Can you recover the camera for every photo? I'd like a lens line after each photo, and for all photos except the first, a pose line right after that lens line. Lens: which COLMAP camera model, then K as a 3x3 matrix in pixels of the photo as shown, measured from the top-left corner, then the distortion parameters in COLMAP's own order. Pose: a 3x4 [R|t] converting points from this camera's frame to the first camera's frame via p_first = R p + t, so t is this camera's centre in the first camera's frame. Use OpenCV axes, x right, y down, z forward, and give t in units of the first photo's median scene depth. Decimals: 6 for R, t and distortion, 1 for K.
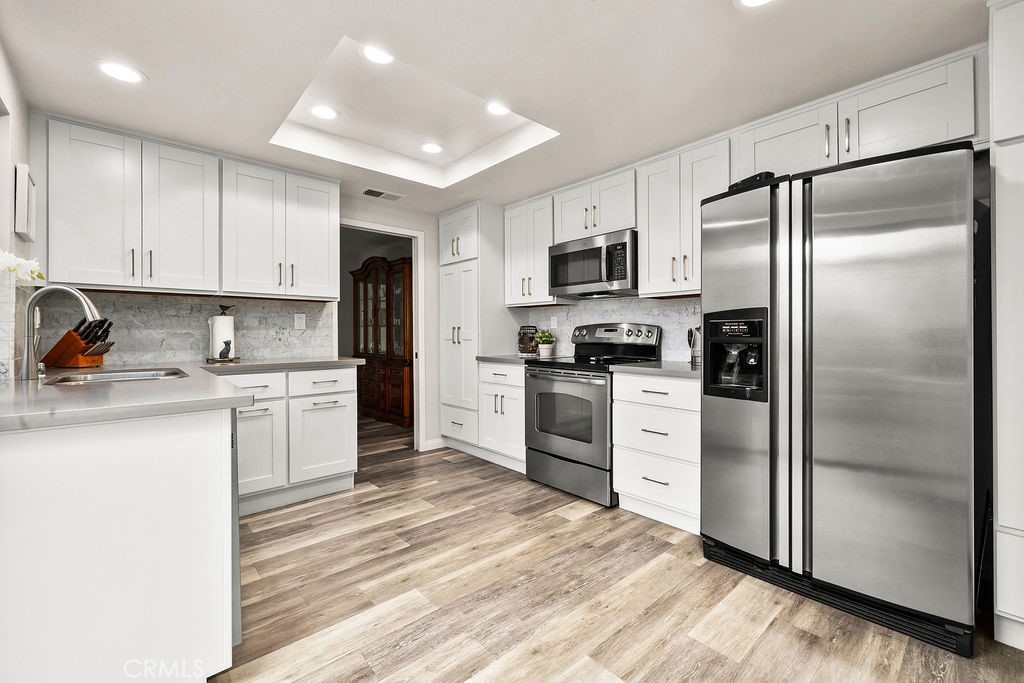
lens RADIAL K [[427.6, 0, 510.5], [0, 427.6, 333.4], [0, 0, 1]] dist [-0.000533, 0.000080]
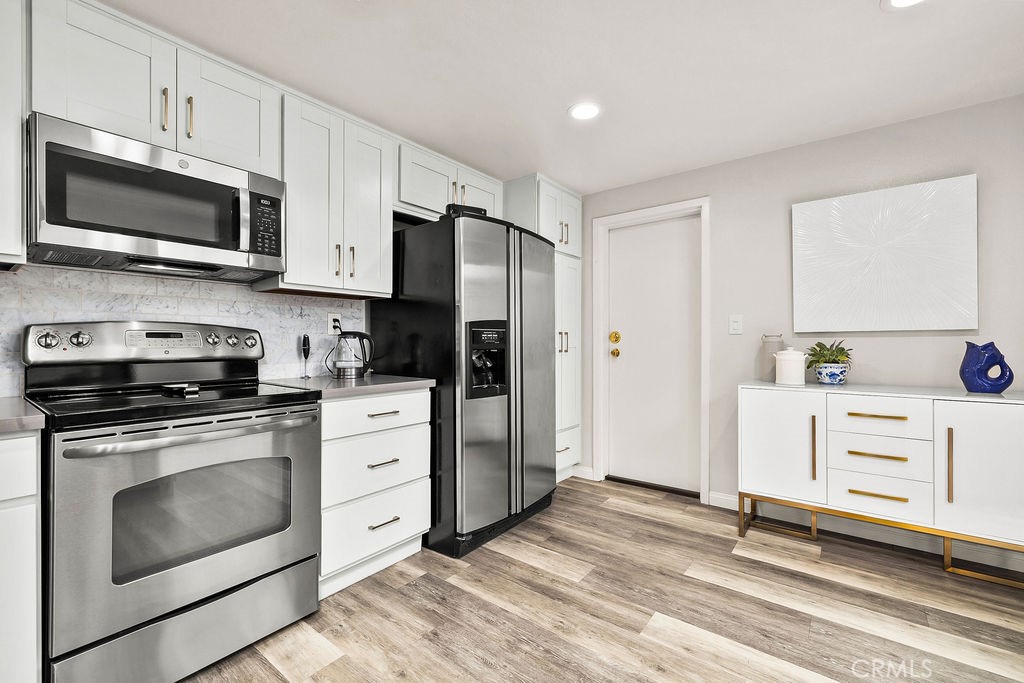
lens RADIAL K [[437.5, 0, 508.7], [0, 437.5, 339.8], [0, 0, 1]] dist [0.000616, 0.000139]
pose [[-0.180473, 0.001019, 0.983579, -0.632623], [0.001335, 0.999999, -0.000792, -0.001363], [-0.983579, 0.001170, -0.180474, 1.120116]]
